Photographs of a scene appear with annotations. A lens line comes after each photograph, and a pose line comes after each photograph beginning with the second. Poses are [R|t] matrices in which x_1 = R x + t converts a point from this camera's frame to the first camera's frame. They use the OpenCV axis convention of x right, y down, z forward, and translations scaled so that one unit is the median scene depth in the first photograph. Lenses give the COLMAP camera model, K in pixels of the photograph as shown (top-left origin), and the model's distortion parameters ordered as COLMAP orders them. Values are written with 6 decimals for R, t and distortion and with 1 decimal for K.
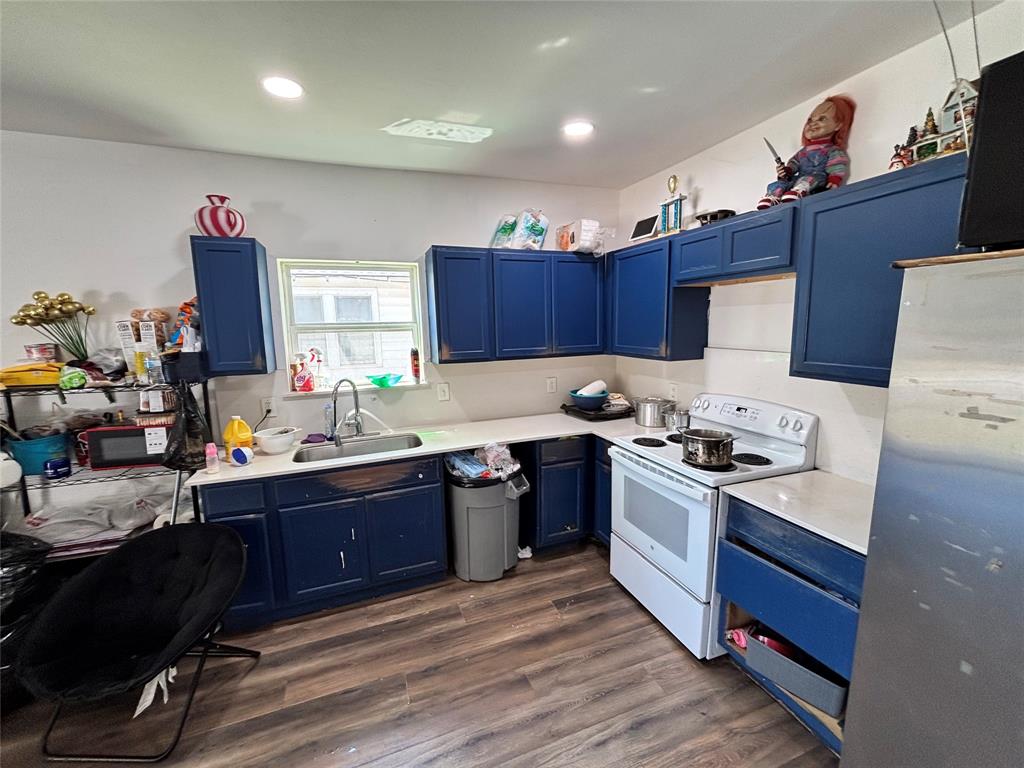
lens RADIAL K [[415.0, 0, 512.0], [0, 415.0, 384.0], [0, 0, 1]] dist [0.002416, 0.000227]
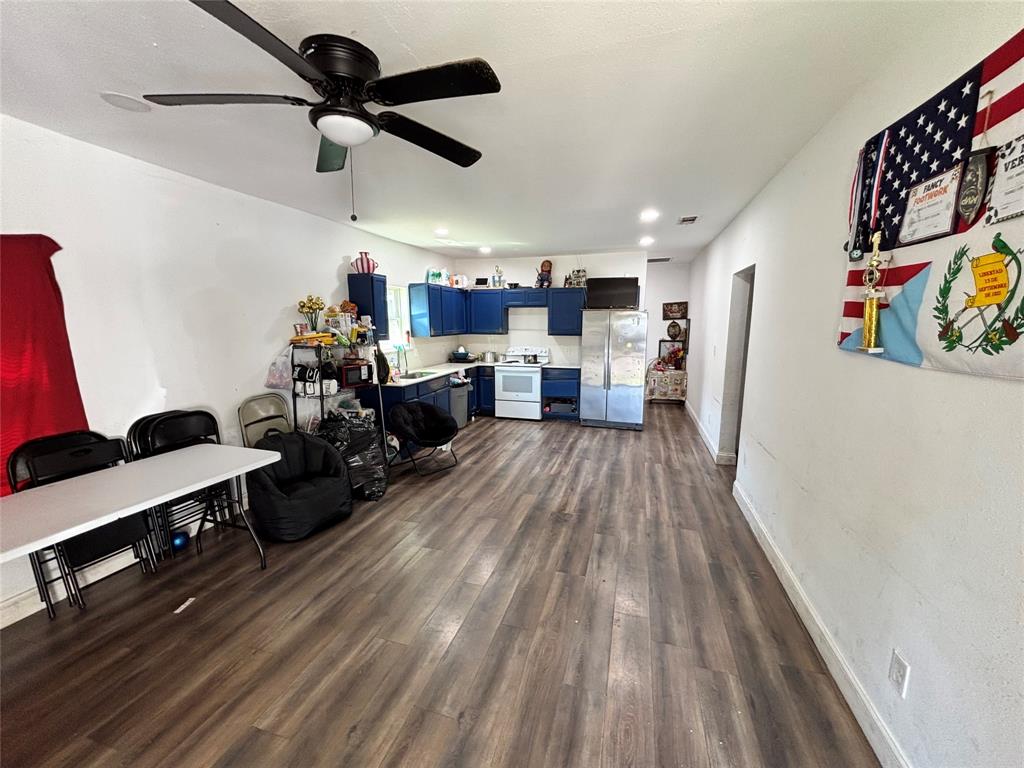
lens RADIAL K [[415.0, 0, 512.0], [0, 415.0, 384.0], [0, 0, 1]] dist [0.002416, 0.000227]
pose [[0.613550, -0.096644, 0.783720, -2.019932], [0.100596, 0.993962, 0.043817, 0.176545], [-0.783222, 0.051955, 0.619567, -0.823281]]
